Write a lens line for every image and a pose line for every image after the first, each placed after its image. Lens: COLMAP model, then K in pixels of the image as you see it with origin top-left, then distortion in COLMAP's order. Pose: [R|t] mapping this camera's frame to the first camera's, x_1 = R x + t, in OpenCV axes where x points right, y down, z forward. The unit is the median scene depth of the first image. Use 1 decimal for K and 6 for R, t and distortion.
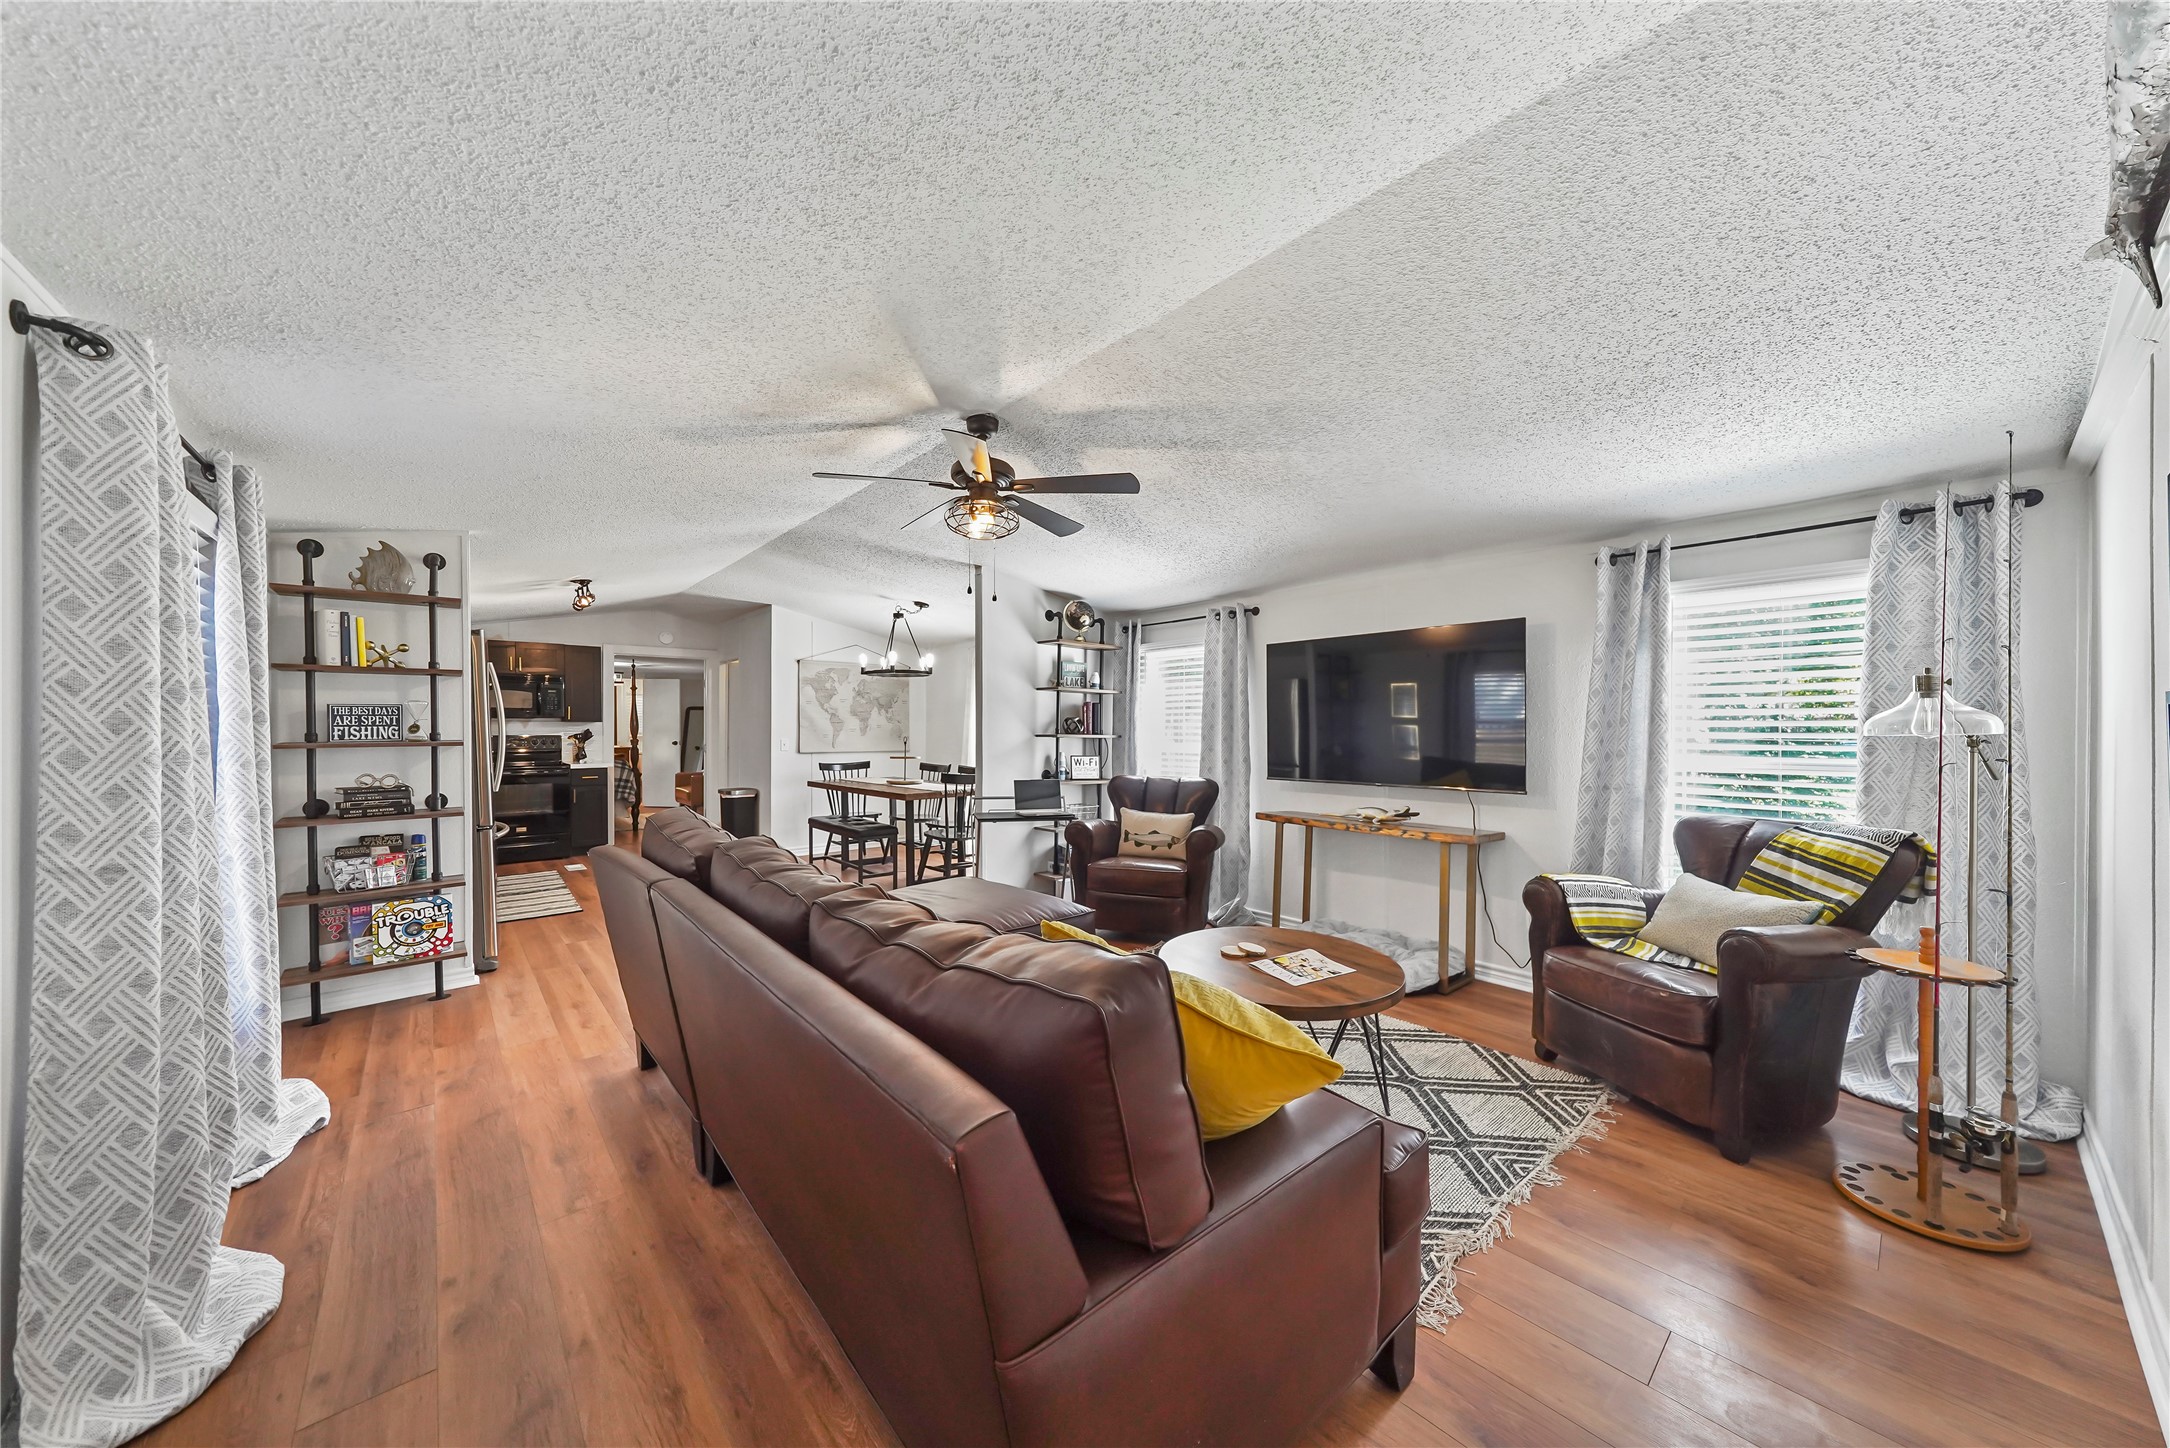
lens RADIAL K [[749.8, 0, 1085.4], [0, 749.8, 731.1], [0, 0, 1]] dist [-0.000508, 0.000213]
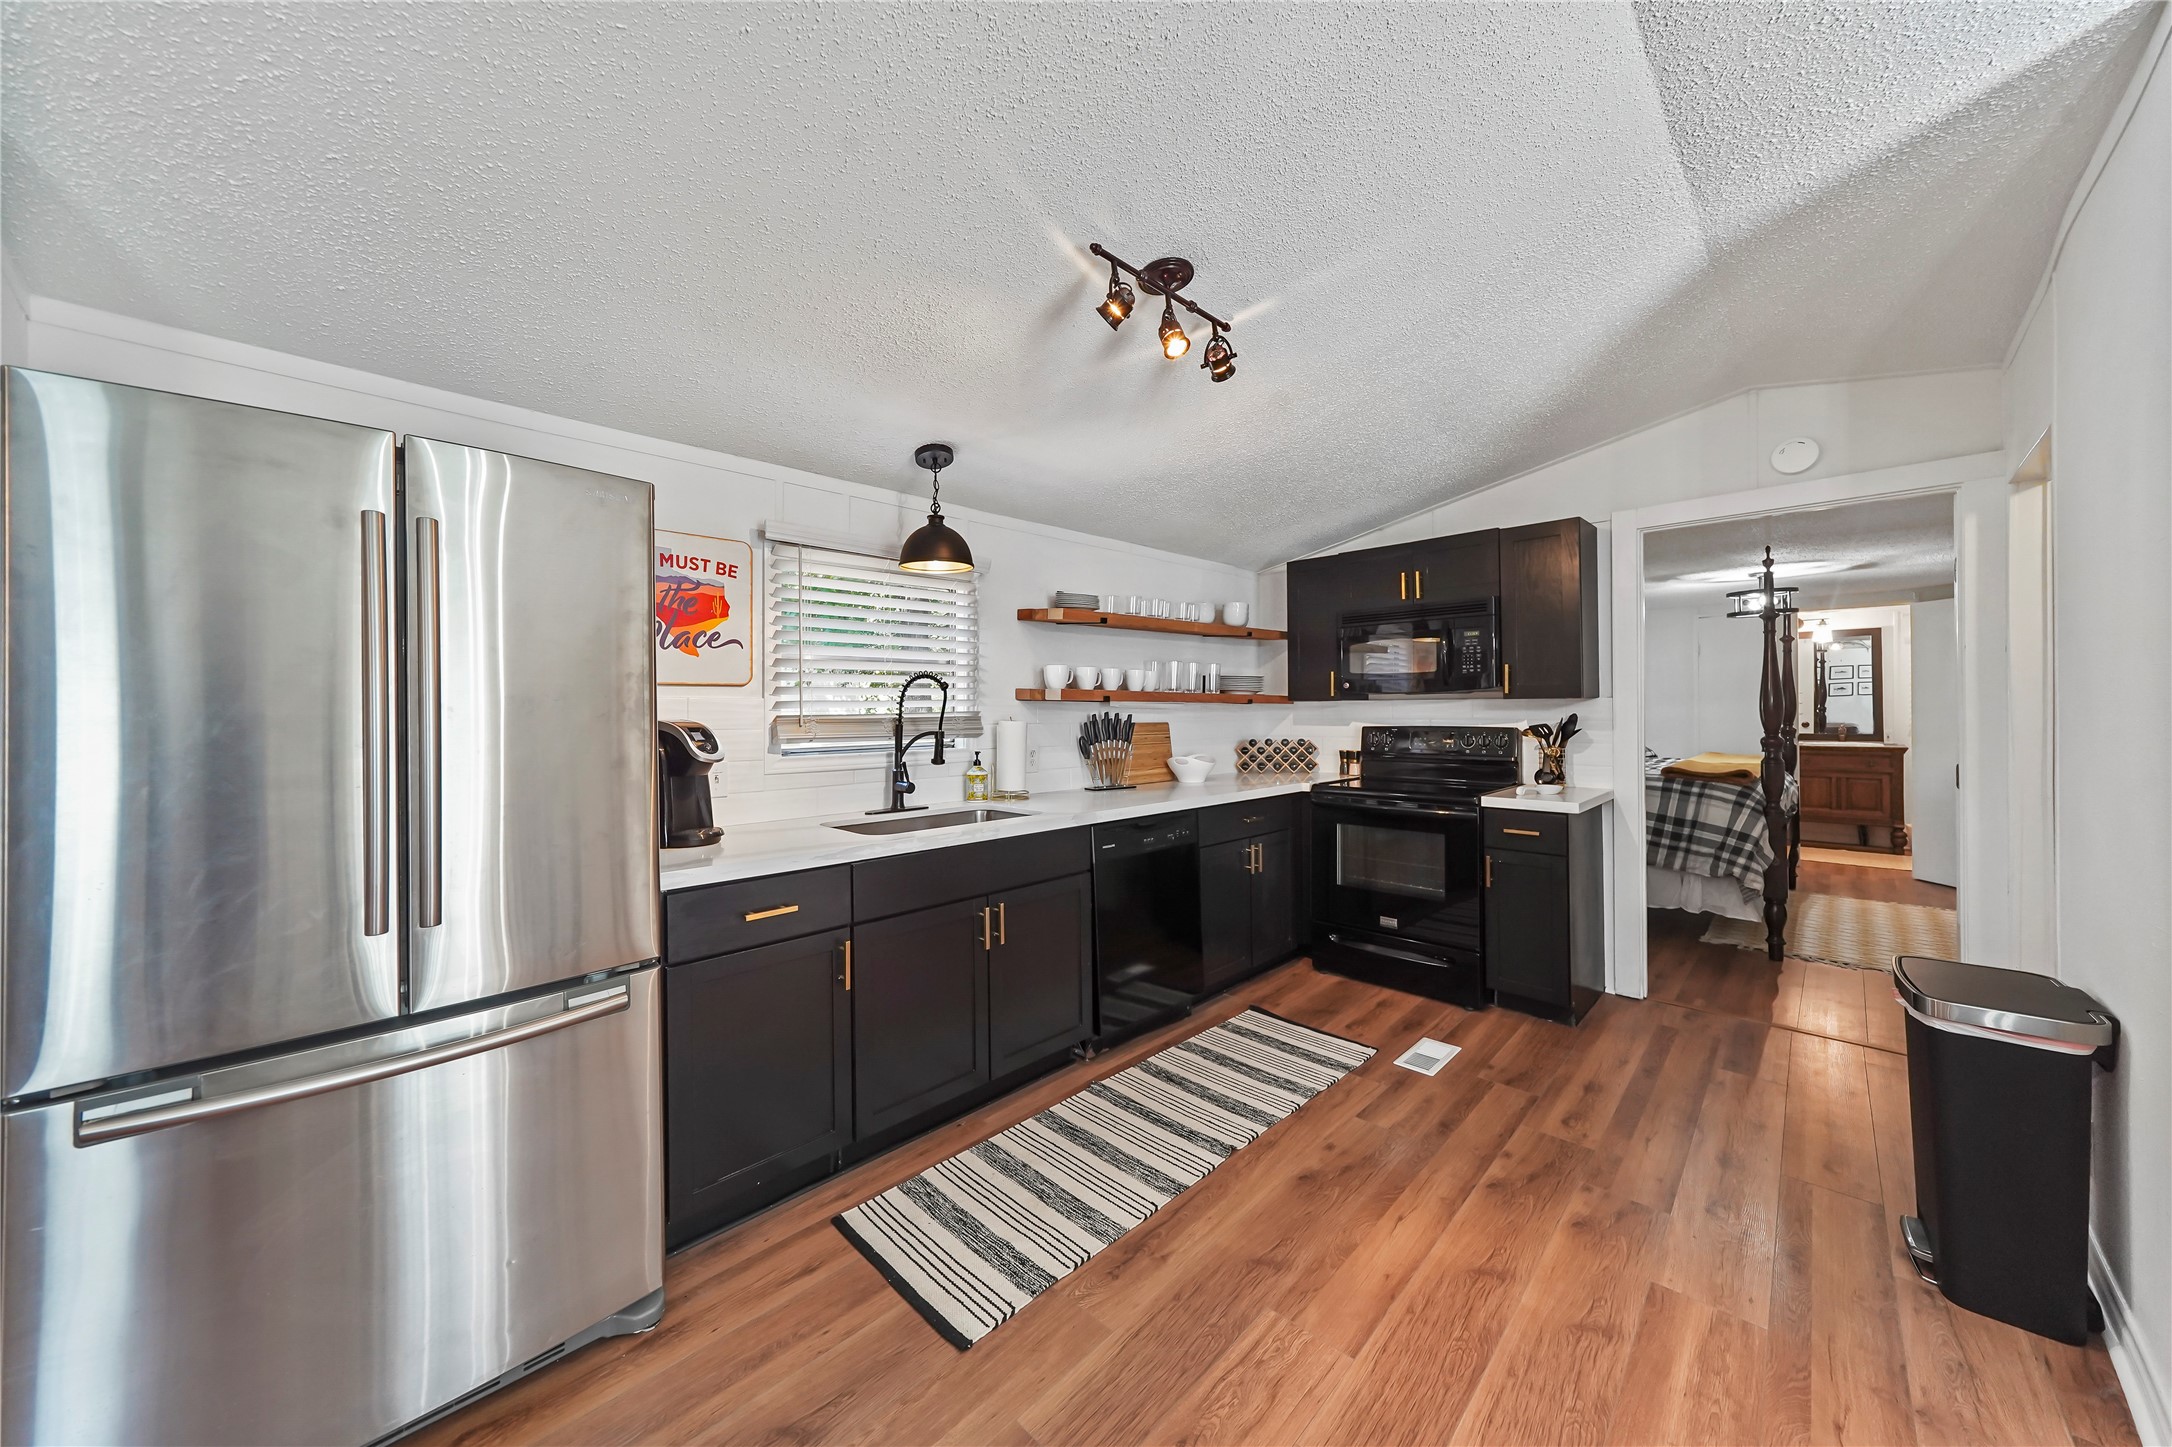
lens RADIAL K [[750.5, 0, 1094.9], [0, 750.5, 709.5], [0, 0, 1]] dist [-0.000508, 0.000213]
pose [[0.086036, -0.002563, -0.996289, -0.406084], [0.001936, 0.999995, -0.002405, -0.008323], [0.996290, -0.001722, 0.086041, 1.106432]]
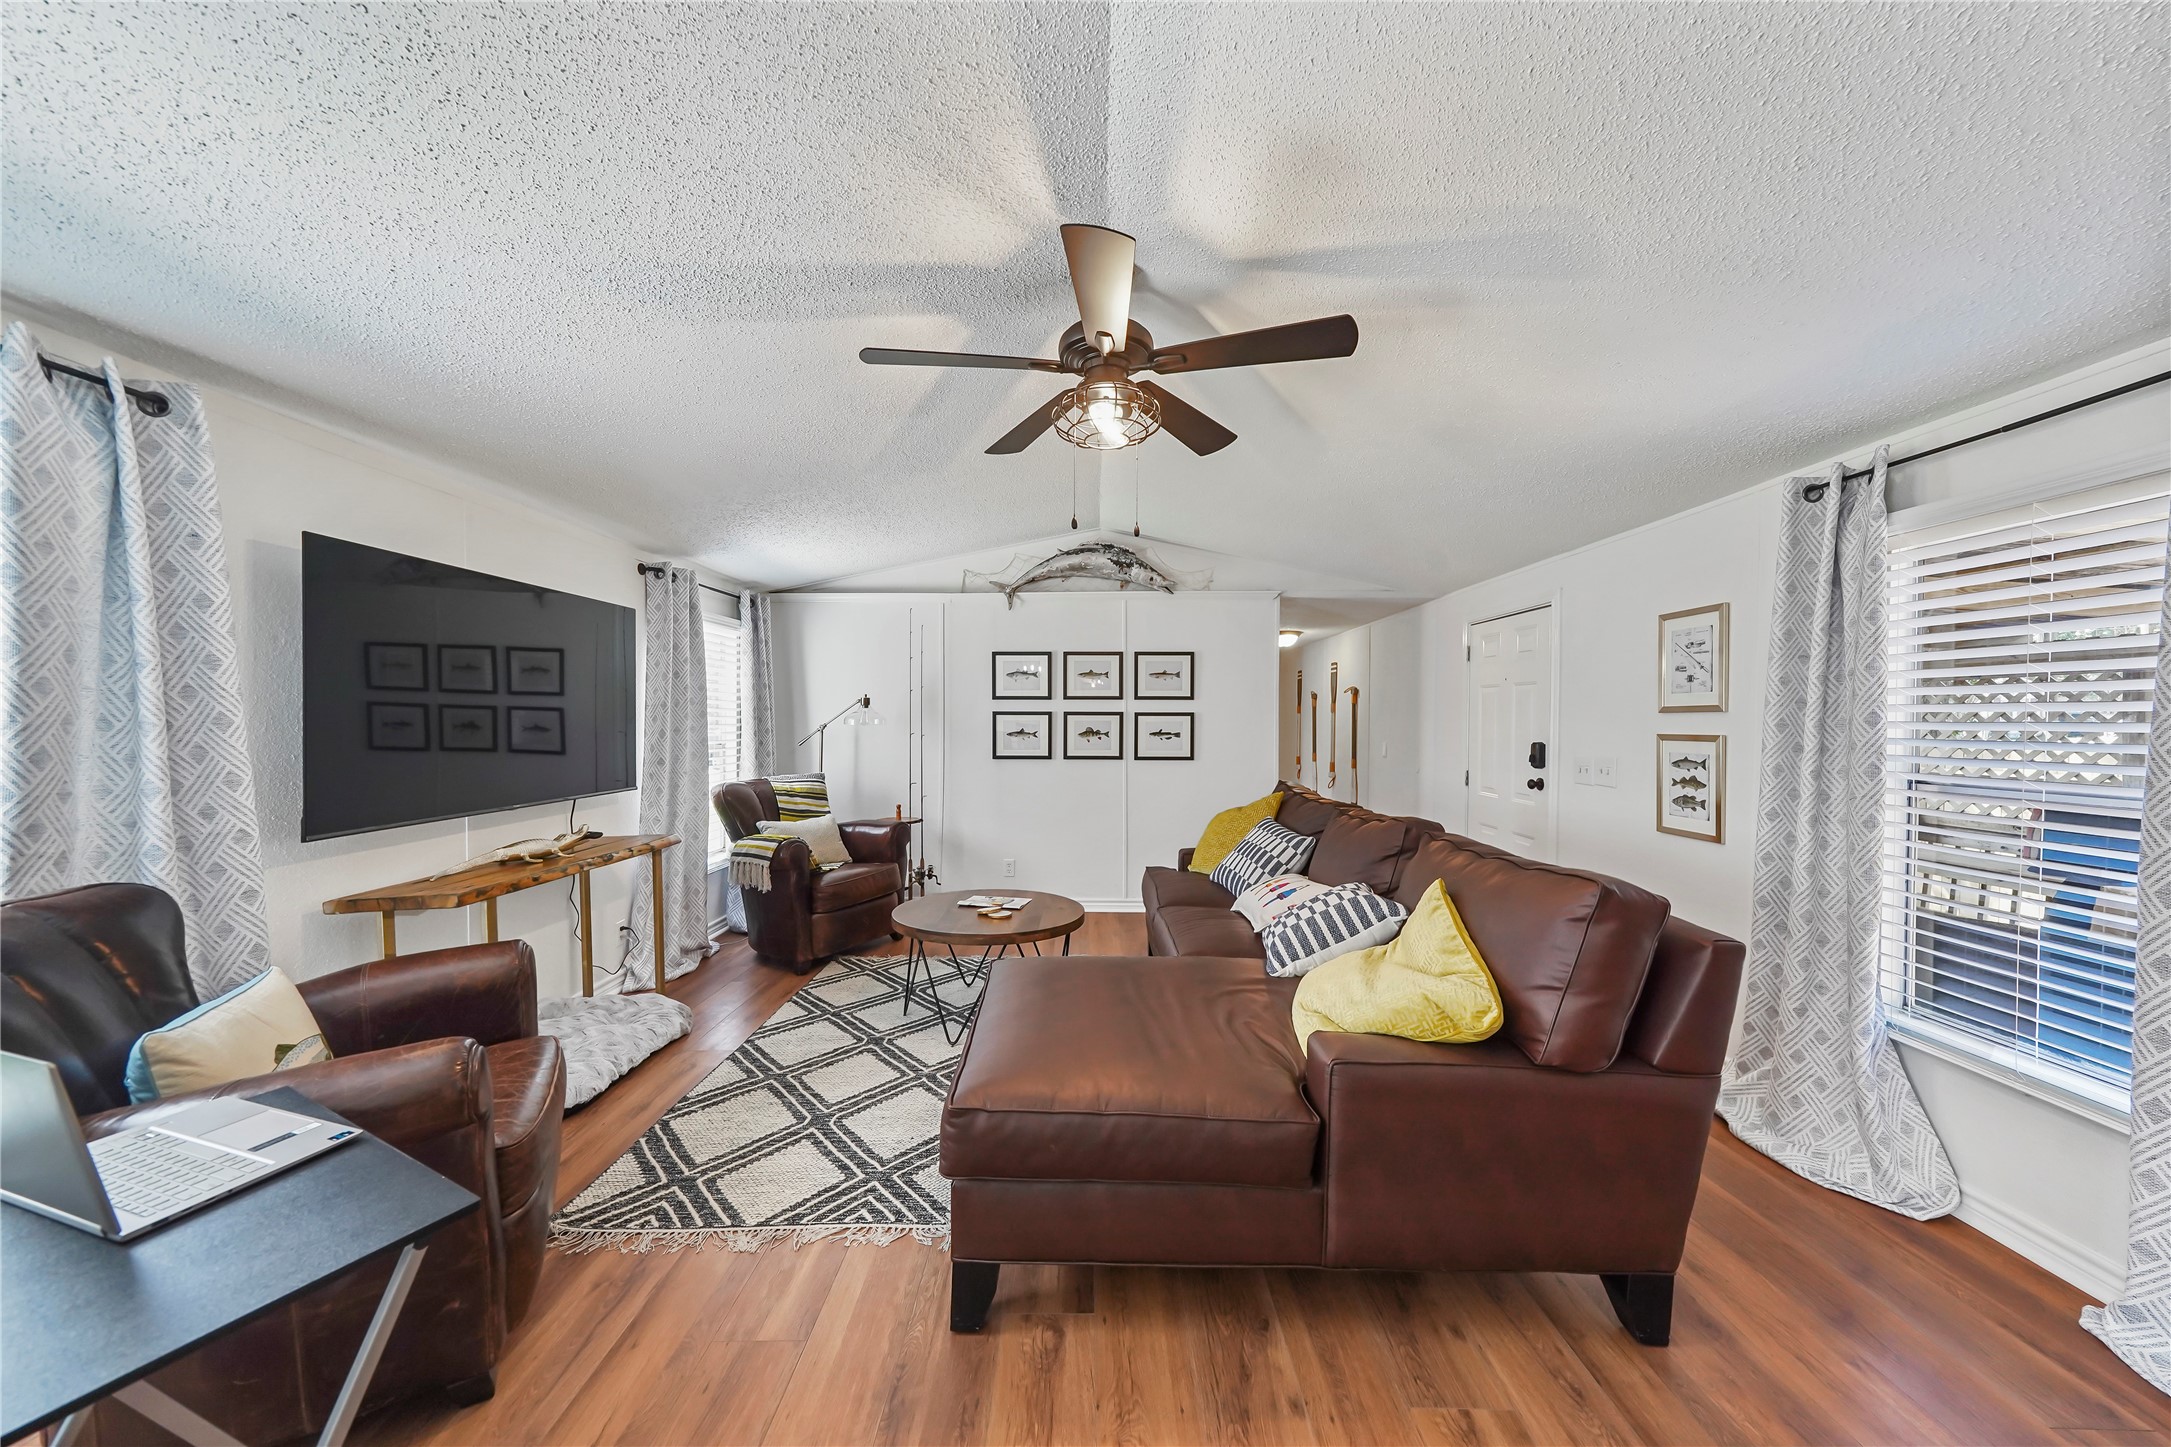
lens RADIAL K [[750.2, 0, 1076.7], [0, 750.2, 727.5], [0, 0, 1]] dist [-0.000508, 0.000213]
pose [[-0.745855, -0.009757, 0.666037, -0.371843], [0.000550, 0.999883, 0.015264, -0.008117], [-0.666108, 0.011751, -0.745763, 0.988295]]
